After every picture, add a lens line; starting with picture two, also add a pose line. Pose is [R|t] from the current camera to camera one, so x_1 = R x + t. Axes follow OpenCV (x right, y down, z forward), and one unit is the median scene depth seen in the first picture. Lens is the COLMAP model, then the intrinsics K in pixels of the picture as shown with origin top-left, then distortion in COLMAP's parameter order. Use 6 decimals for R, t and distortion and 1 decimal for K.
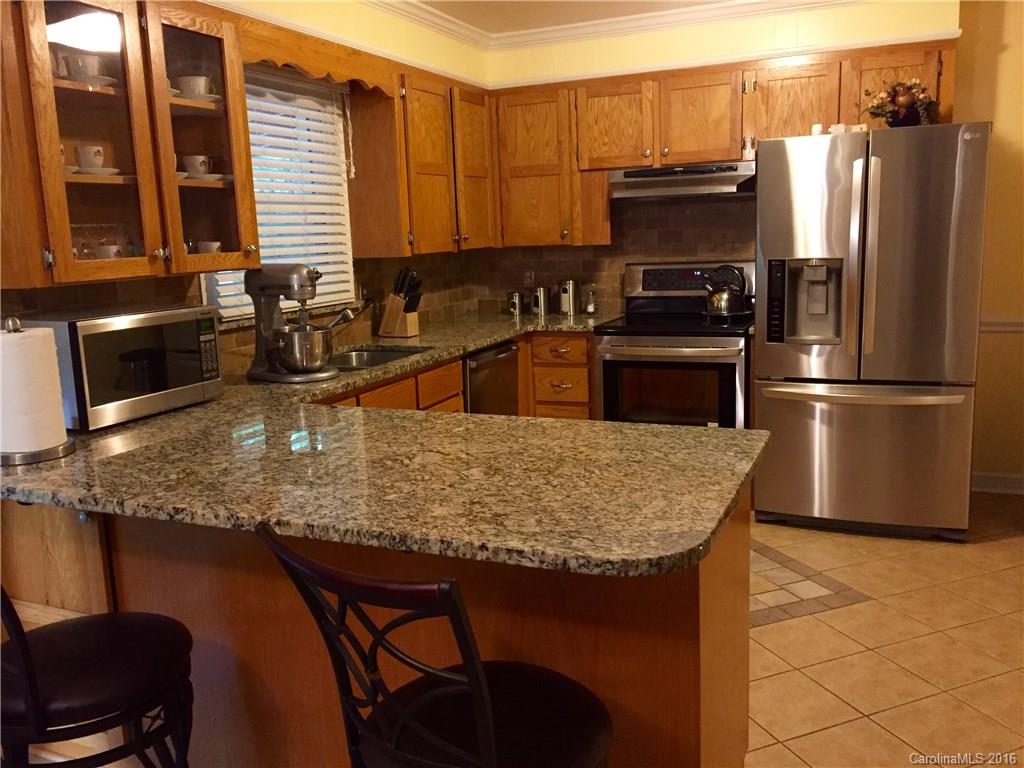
lens RADIAL K [[879.2, 0, 515.5], [0, 879.2, 385.1], [0, 0, 1]] dist [0.066850, -0.082939]
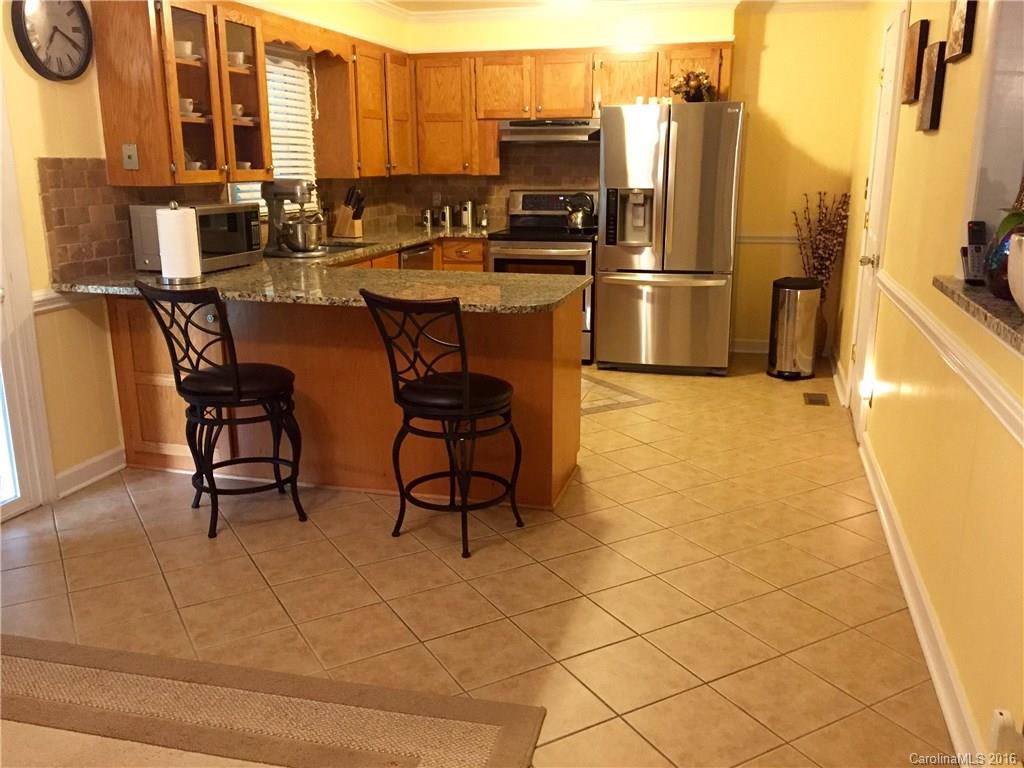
lens RADIAL K [[879.2, 0, 515.5], [0, 879.2, 385.1], [0, 0, 1]] dist [0.066850, -0.082939]
pose [[0.989592, -0.001695, 0.143892, -0.072402], [-0.008431, 0.997530, 0.069730, 0.077814], [-0.143654, -0.070218, 0.987134, -0.420947]]
